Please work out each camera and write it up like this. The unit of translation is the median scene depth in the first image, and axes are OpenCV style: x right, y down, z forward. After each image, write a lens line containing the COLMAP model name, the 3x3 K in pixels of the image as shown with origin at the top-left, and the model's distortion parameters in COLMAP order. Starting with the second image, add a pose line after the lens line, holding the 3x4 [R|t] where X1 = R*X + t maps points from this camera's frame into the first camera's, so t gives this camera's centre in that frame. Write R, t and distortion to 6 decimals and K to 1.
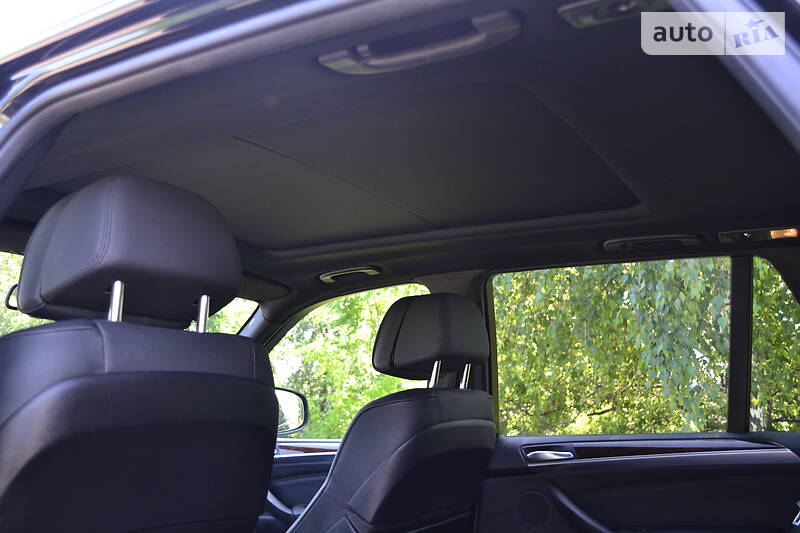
lens RADIAL K [[739.0, 0, 397.0], [0, 739.0, 266.1], [0, 0, 1]] dist [-0.070454, 0.000000]
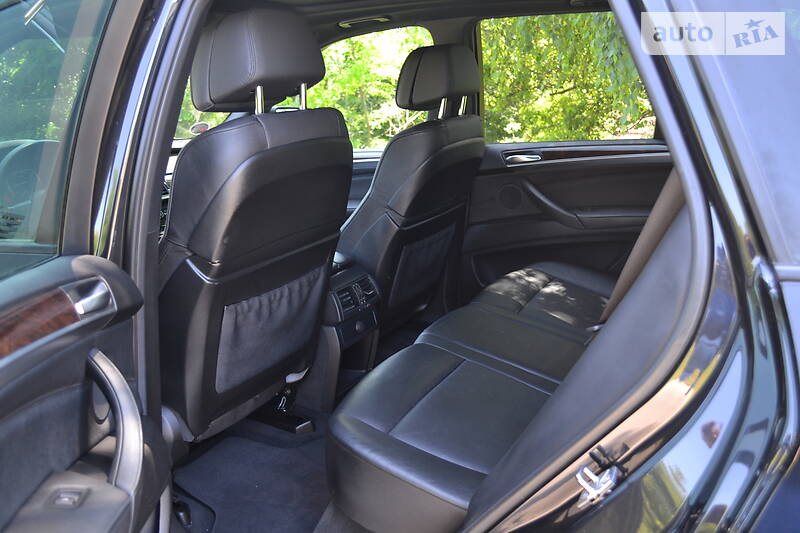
lens RADIAL K [[739.0, 0, 402.7], [0, 739.0, 267.0], [0, 0, 1]] dist [-0.070454, 0.000000]
pose [[0.997232, -0.059112, 0.045101, -0.089348], [0.034768, 0.906910, 0.419886, -0.143225], [-0.065723, -0.417156, 0.906455, -0.307265]]
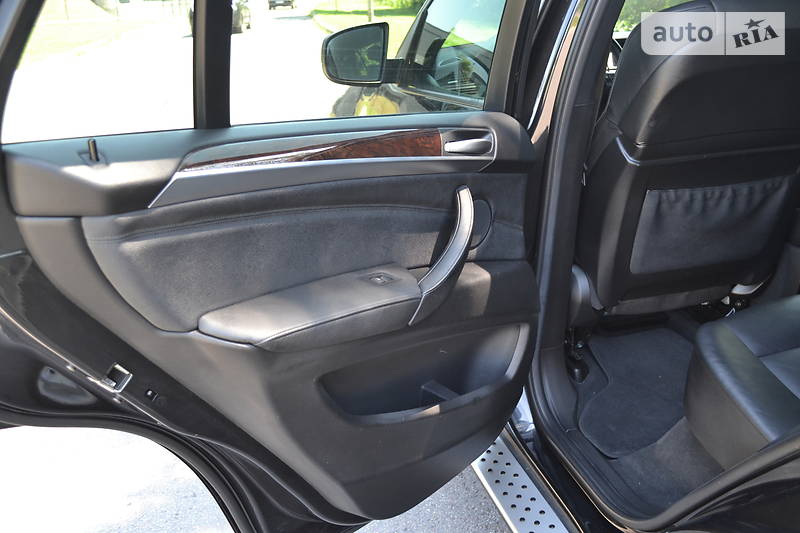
lens RADIAL K [[739.0, 0, 385.6], [0, 739.0, 270.0], [0, 0, 1]] dist [-0.070454, 0.000000]
pose [[0.705147, 0.211125, -0.676900, 0.124578], [0.176621, 0.872254, 0.456047, -0.119772], [0.686712, -0.441135, 0.577778, -0.297047]]
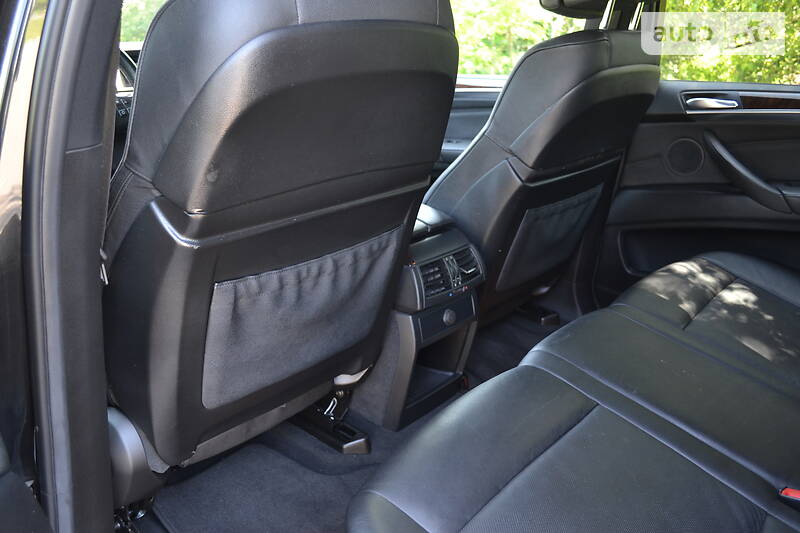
lens RADIAL K [[739.0, 0, 393.2], [0, 739.0, 267.1], [0, 0, 1]] dist [-0.070454, 0.000000]
pose [[0.988689, 0.059348, -0.137737, -0.061670], [0.014305, 0.876874, 0.480508, -0.015433], [0.149295, -0.477043, 0.866107, 0.020711]]
